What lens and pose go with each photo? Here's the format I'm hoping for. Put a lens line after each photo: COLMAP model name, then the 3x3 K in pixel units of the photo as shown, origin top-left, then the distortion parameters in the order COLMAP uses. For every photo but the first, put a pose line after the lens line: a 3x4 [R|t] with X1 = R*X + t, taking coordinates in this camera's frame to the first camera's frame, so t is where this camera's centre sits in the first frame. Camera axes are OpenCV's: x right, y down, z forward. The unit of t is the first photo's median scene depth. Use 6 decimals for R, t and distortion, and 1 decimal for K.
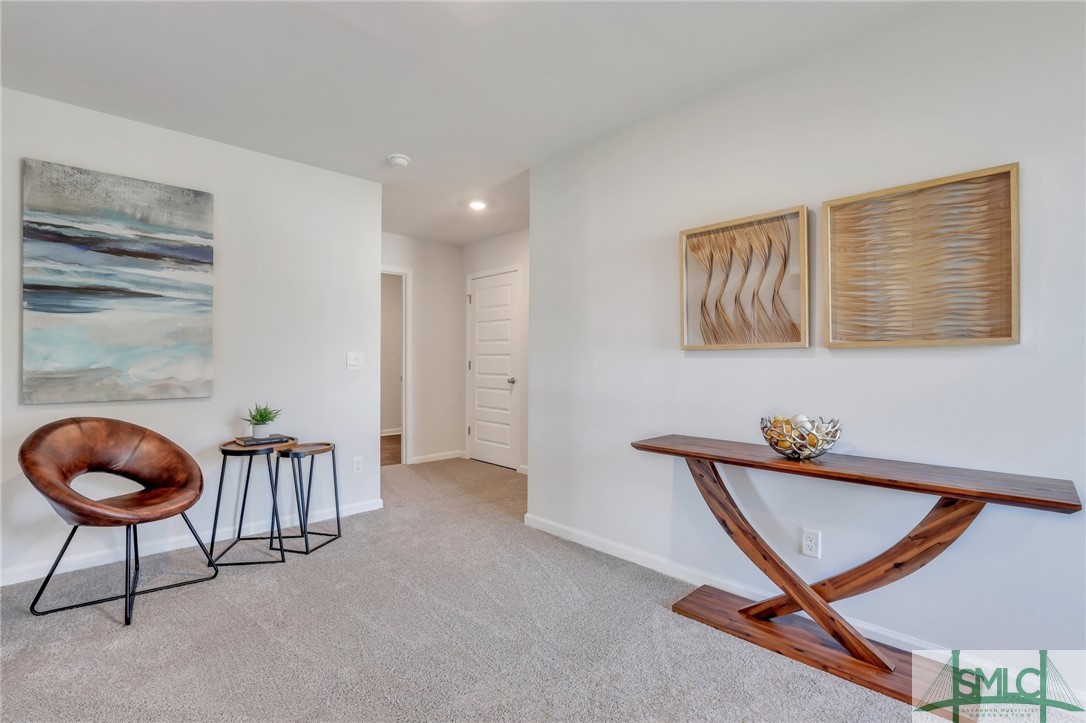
lens RADIAL K [[508.2, 0, 541.4], [0, 508.2, 360.7], [0, 0, 1]] dist [-0.045031, 0.015530]
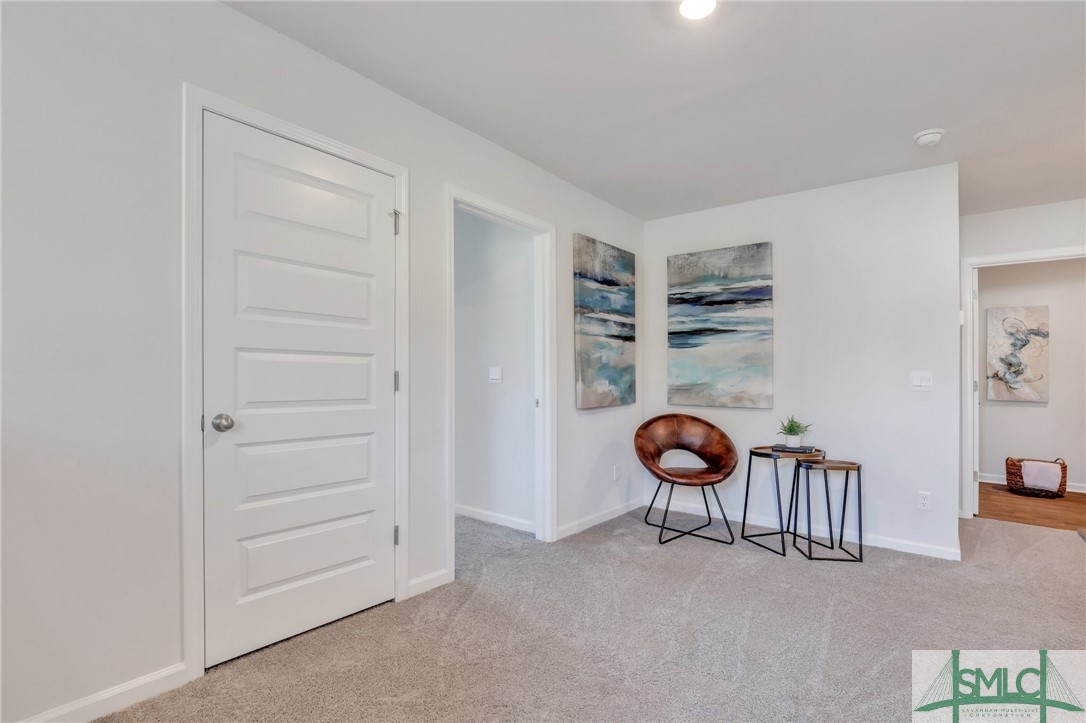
lens RADIAL K [[523.5, 0, 543.3], [0, 523.5, 397.1], [0, 0, 1]] dist [-0.000787, -0.000049]
pose [[0.137692, 0.041219, -0.989617, 0.582985], [-0.006950, 0.999149, 0.040649, -0.004280], [0.990451, 0.001281, 0.137862, 0.294393]]
